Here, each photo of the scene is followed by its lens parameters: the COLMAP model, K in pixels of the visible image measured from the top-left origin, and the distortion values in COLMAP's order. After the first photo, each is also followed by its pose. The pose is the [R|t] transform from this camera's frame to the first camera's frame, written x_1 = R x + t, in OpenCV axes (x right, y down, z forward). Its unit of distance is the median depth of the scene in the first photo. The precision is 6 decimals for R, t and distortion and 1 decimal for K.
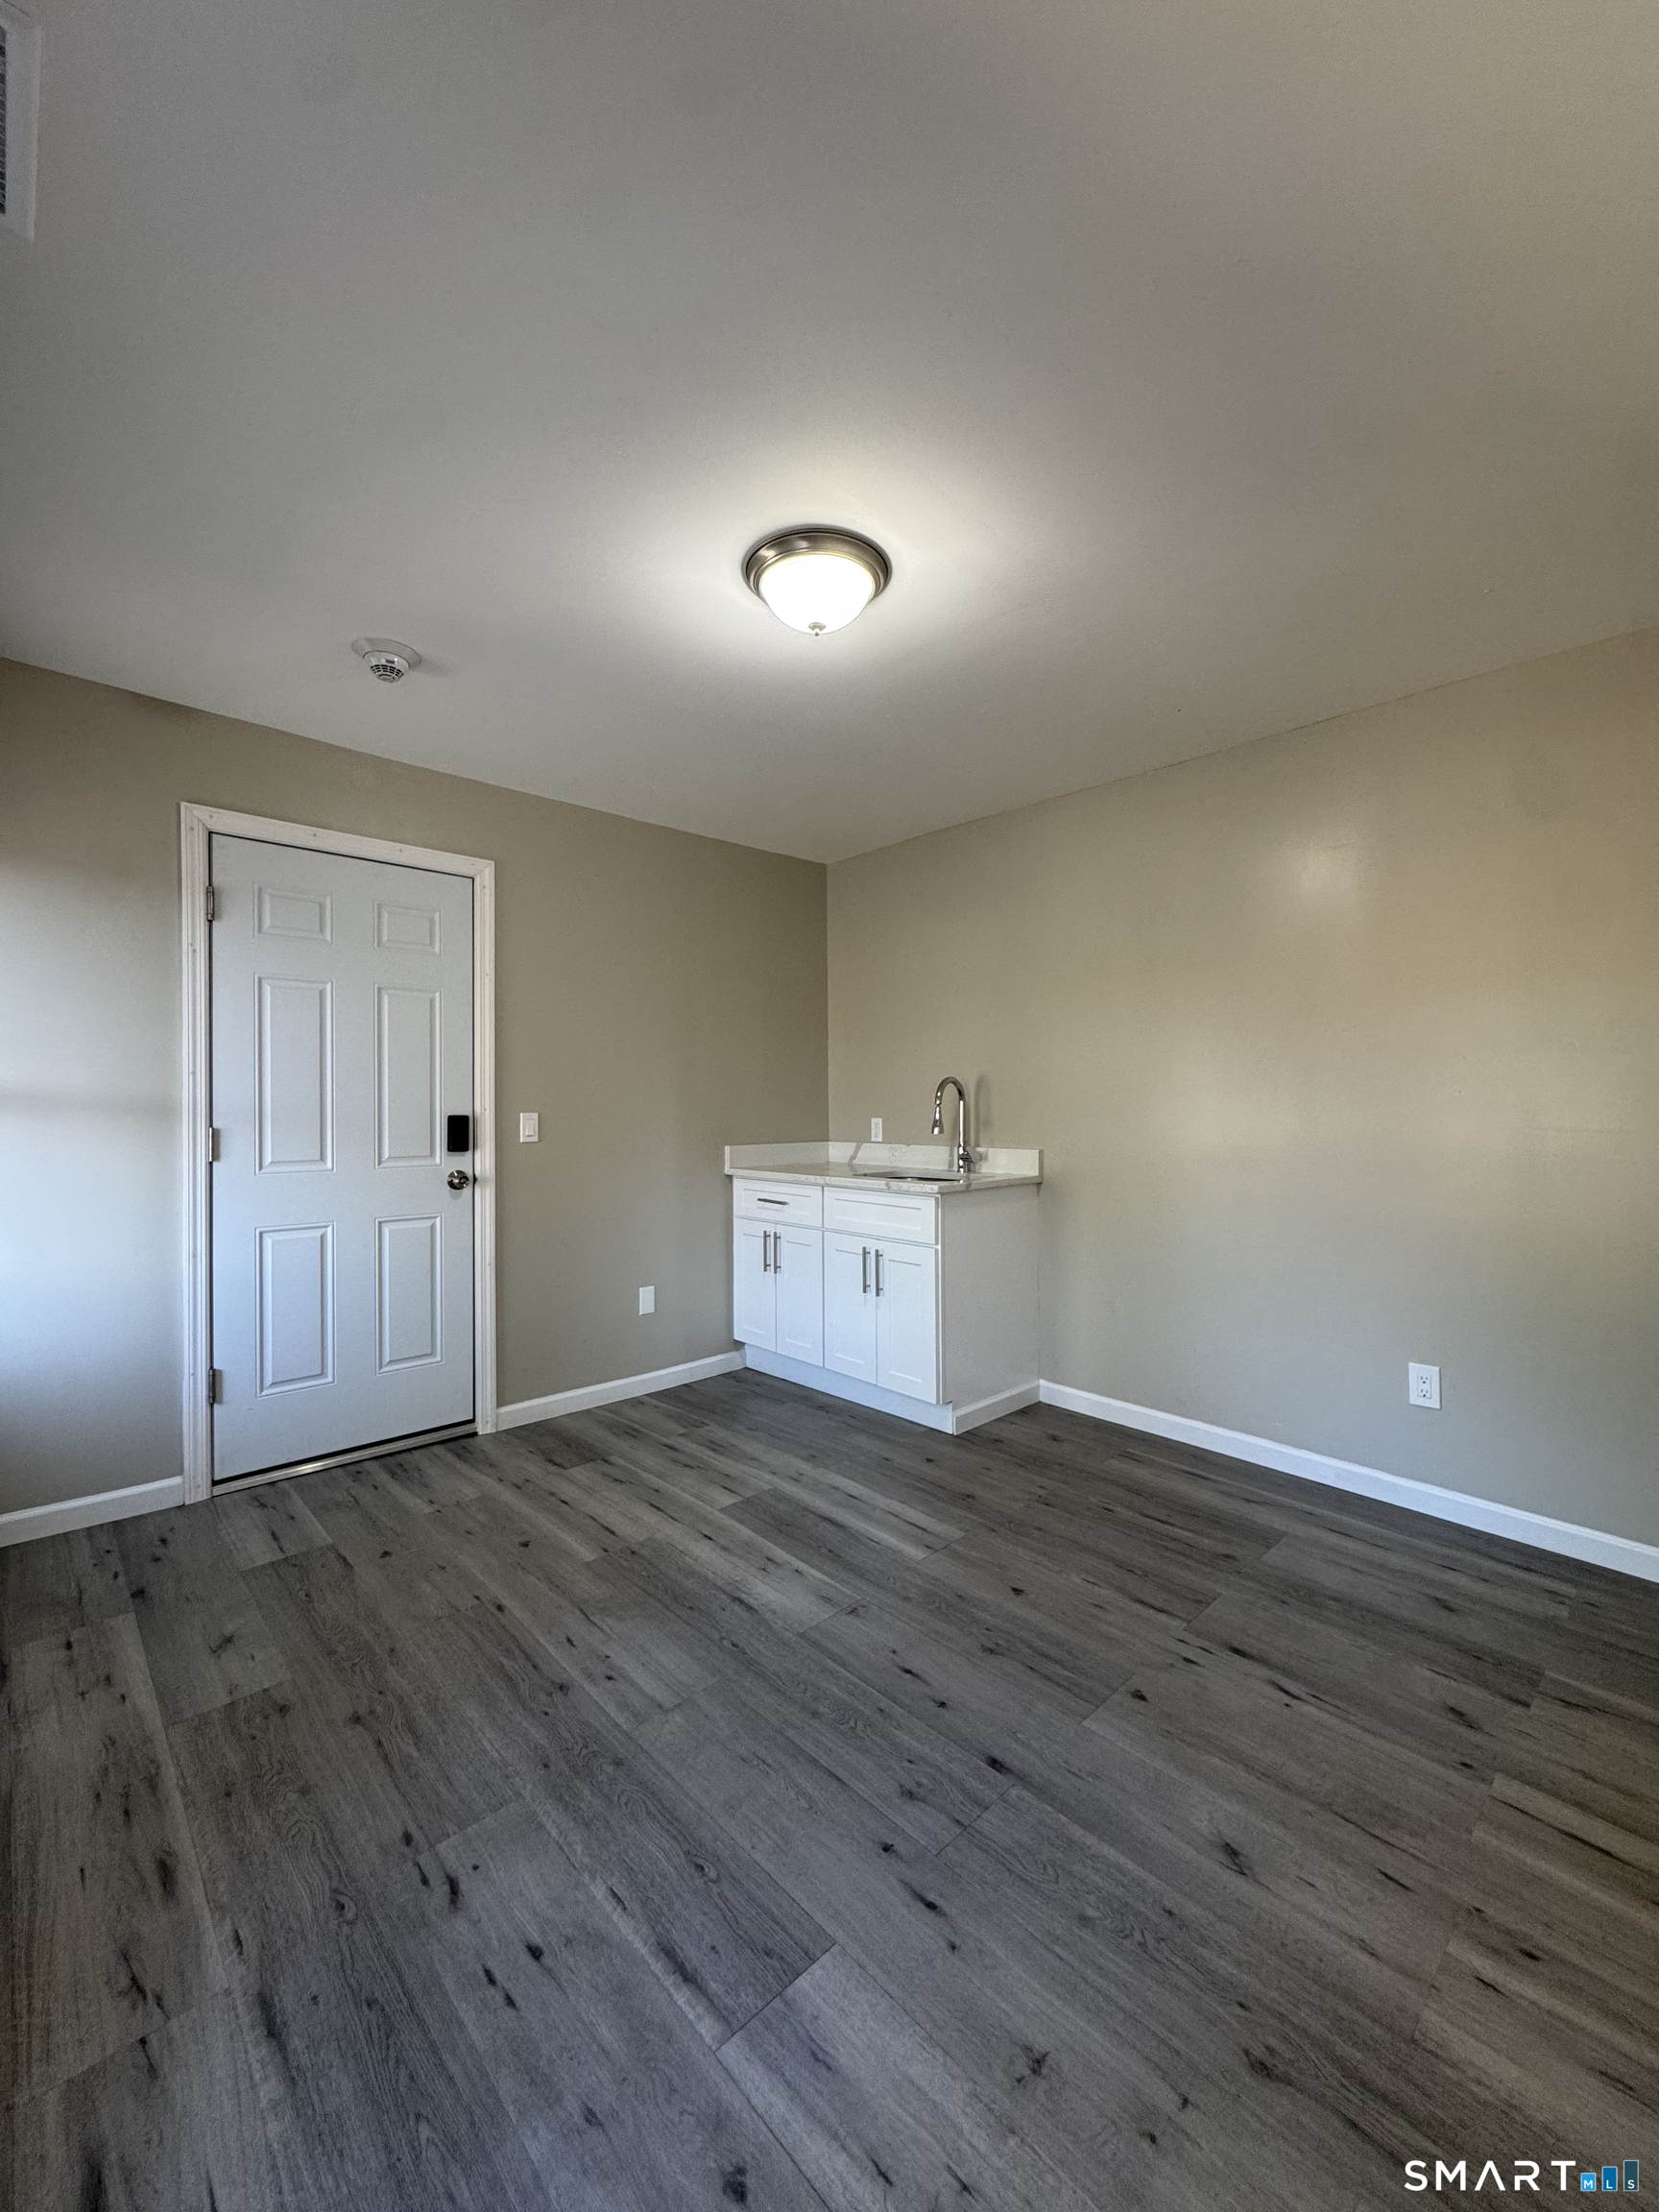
lens RADIAL K [[880.0, 0, 826.7], [0, 880.0, 1107.6], [0, 0, 1]] dist [-0.006805, 0.001469]
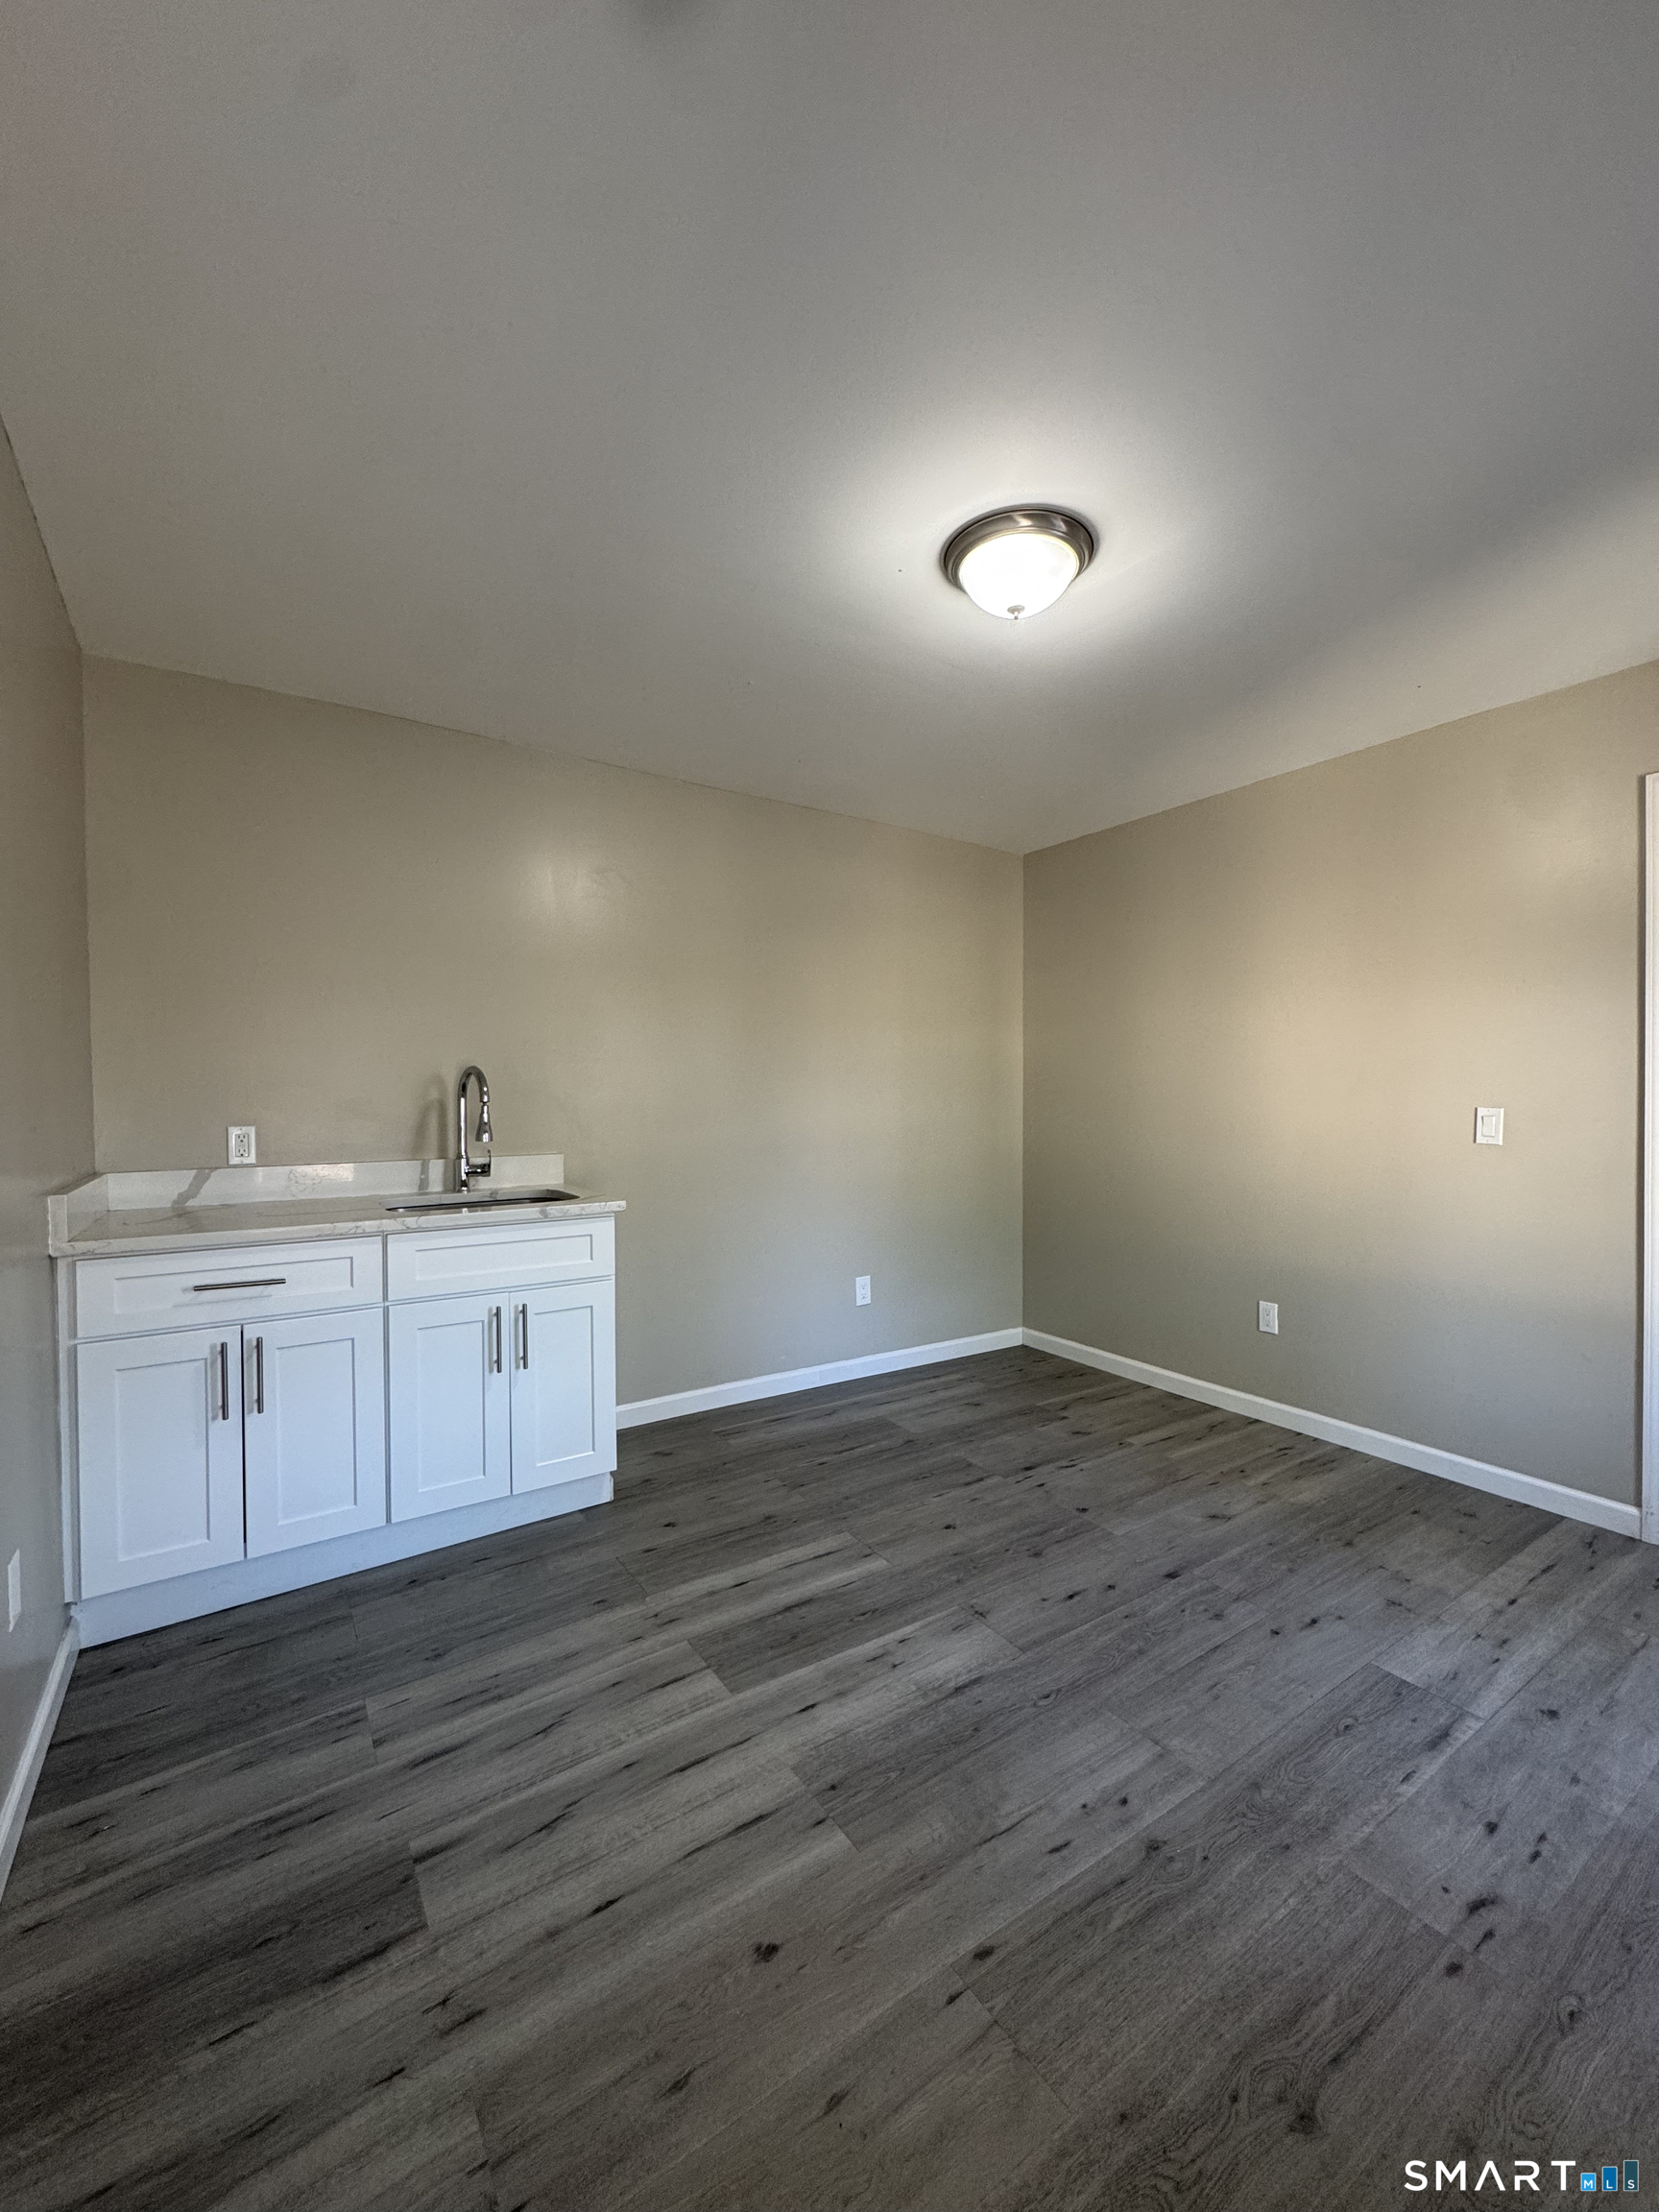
lens RADIAL K [[880.0, 0, 830.6], [0, 880.0, 1107.1], [0, 0, 1]] dist [-0.006805, 0.001469]
pose [[0.160635, -0.010918, 0.986954, -1.018623], [0.008042, 0.999920, 0.009752, -0.008845], [-0.986981, 0.006370, 0.160710, 1.057160]]
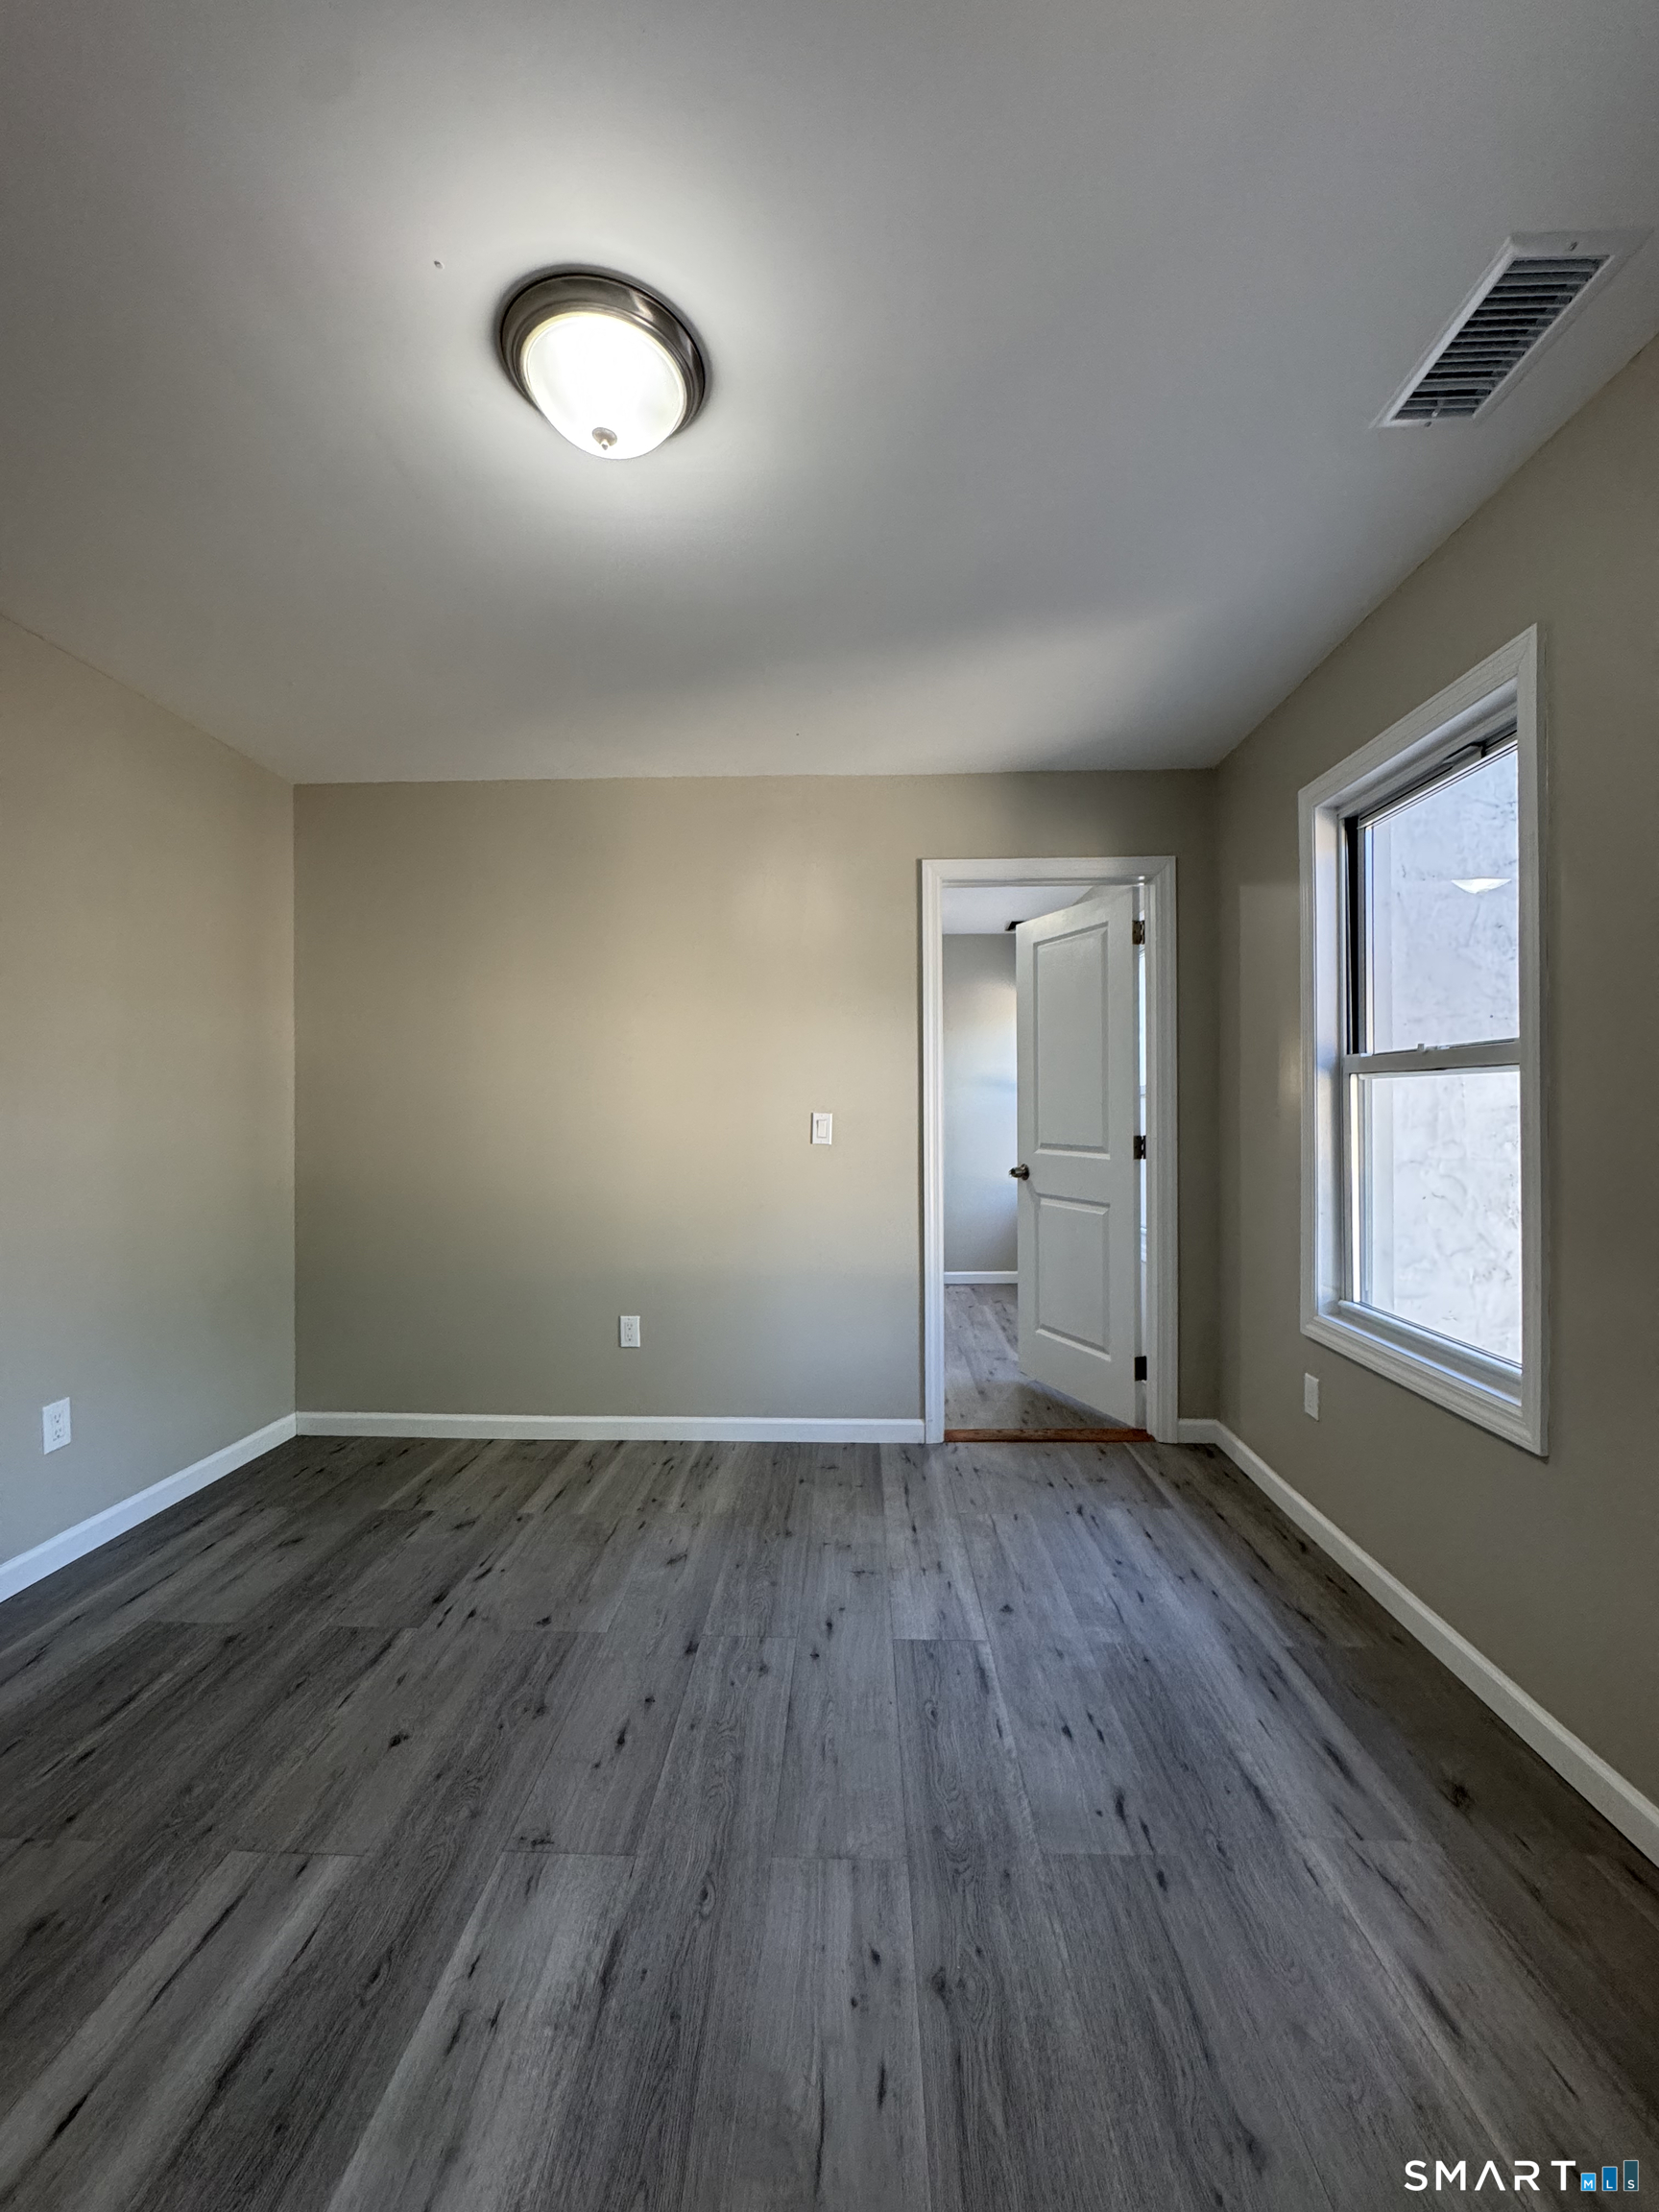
lens RADIAL K [[880.0, 0, 827.8], [0, 880.0, 1109.5], [0, 0, 1]] dist [-0.006805, 0.001469]
pose [[-0.707433, 0.001153, 0.706780, -0.648800], [0.008056, 0.999947, 0.006432, -0.003791], [-0.706735, 0.010244, -0.707404, 1.391575]]
